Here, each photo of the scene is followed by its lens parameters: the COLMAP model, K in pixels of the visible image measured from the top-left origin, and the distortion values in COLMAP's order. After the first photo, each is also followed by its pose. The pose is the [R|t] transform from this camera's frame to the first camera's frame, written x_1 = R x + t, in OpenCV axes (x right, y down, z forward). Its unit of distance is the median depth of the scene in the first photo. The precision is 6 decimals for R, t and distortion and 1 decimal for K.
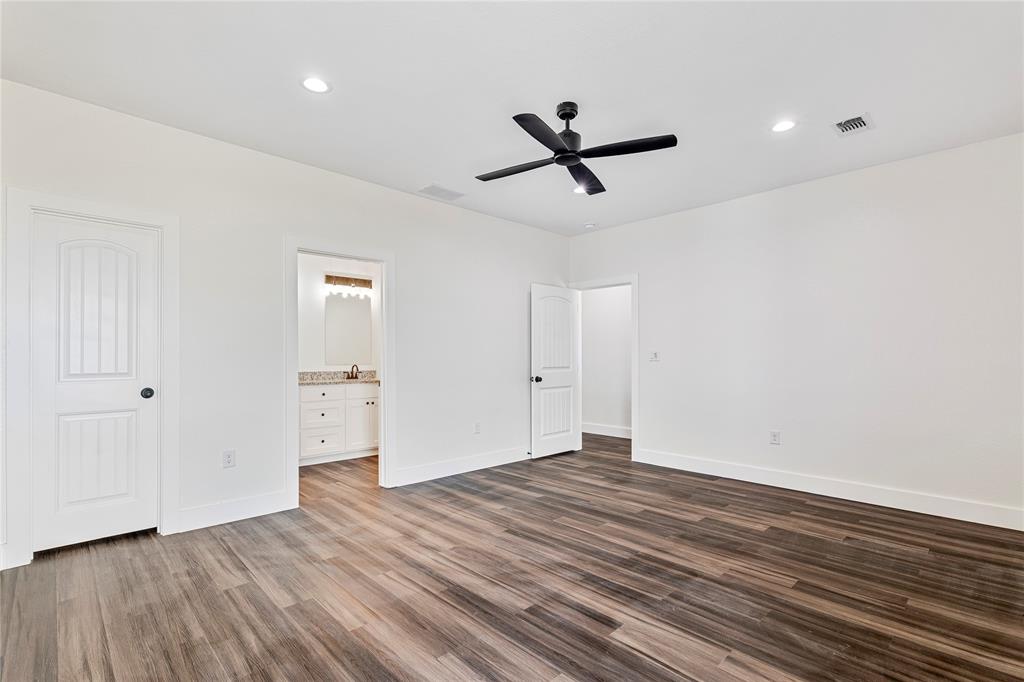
lens RADIAL K [[481.6, 0, 517.4], [0, 481.6, 352.3], [0, 0, 1]] dist [0.002578, -0.000205]
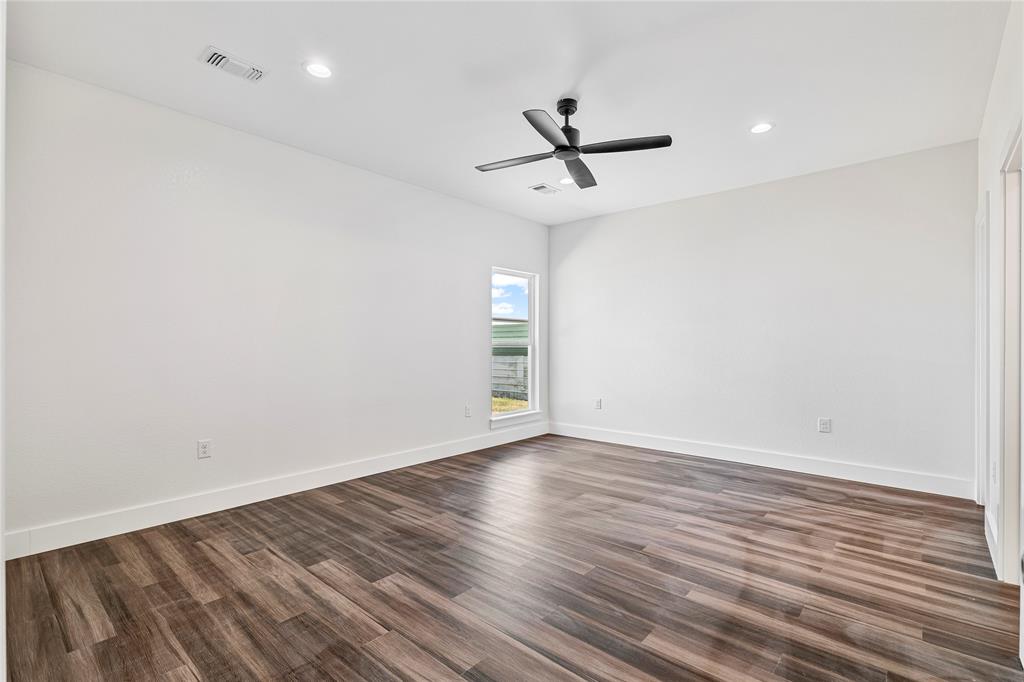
lens RADIAL K [[481.6, 0, 517.4], [0, 481.6, 352.3], [0, 0, 1]] dist [0.002578, -0.000205]
pose [[-0.996584, -0.000053, -0.082588, 0.254107], [-0.000520, 0.999984, 0.005638, 0.019254], [0.082587, 0.005661, -0.996568, 1.737111]]
